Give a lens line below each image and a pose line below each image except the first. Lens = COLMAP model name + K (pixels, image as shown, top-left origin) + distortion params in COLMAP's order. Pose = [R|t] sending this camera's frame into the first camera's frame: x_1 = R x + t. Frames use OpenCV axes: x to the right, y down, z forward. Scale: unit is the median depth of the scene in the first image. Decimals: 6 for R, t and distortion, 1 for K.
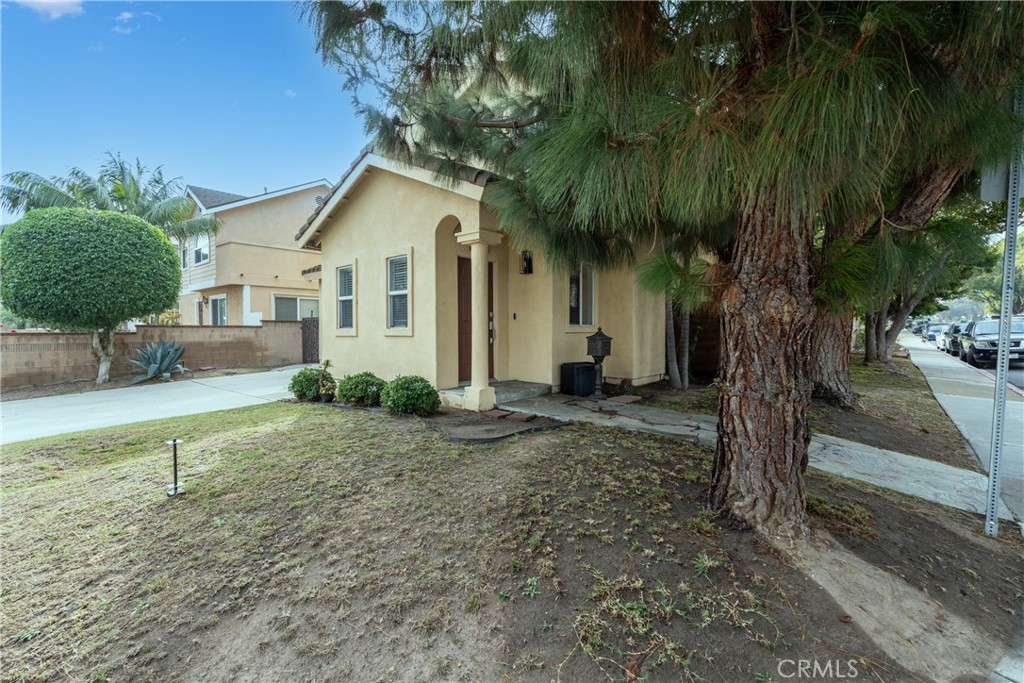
lens RADIAL K [[448.0, 0, 512.0], [0, 448.0, 341.5], [0, 0, 1]] dist [-0.001193, -0.000033]
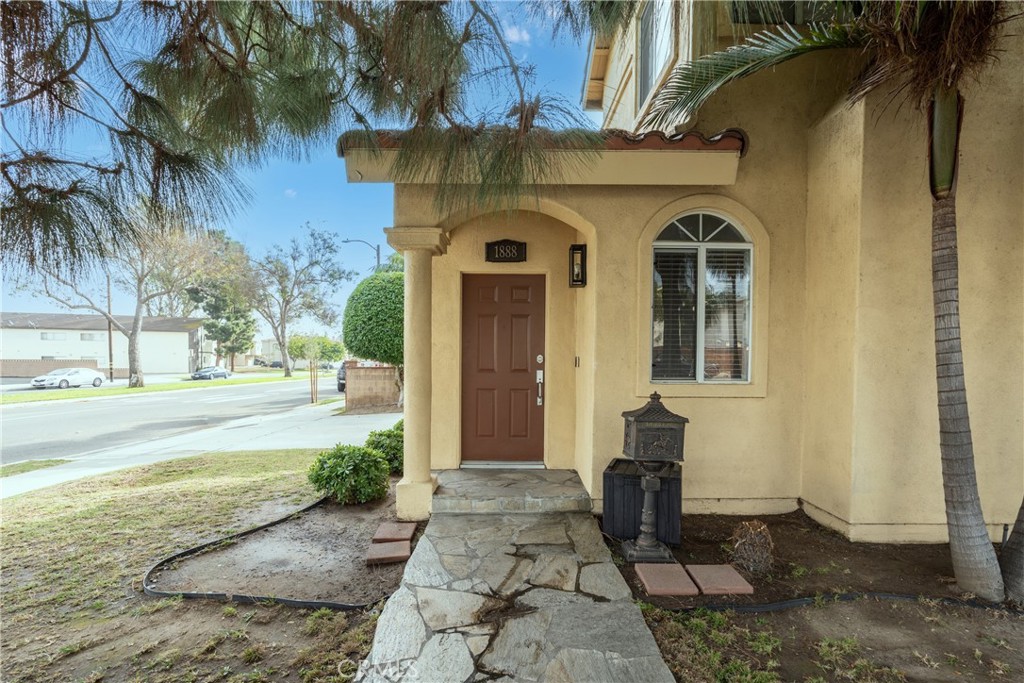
lens RADIAL K [[448.0, 0, 512.0], [0, 448.0, 341.5], [0, 0, 1]] dist [-0.001193, -0.000033]
pose [[0.641655, -0.025387, -0.766573, 0.309302], [-0.022774, 0.998381, -0.052127, -0.038574], [0.766655, 0.050906, 0.640038, 0.444308]]
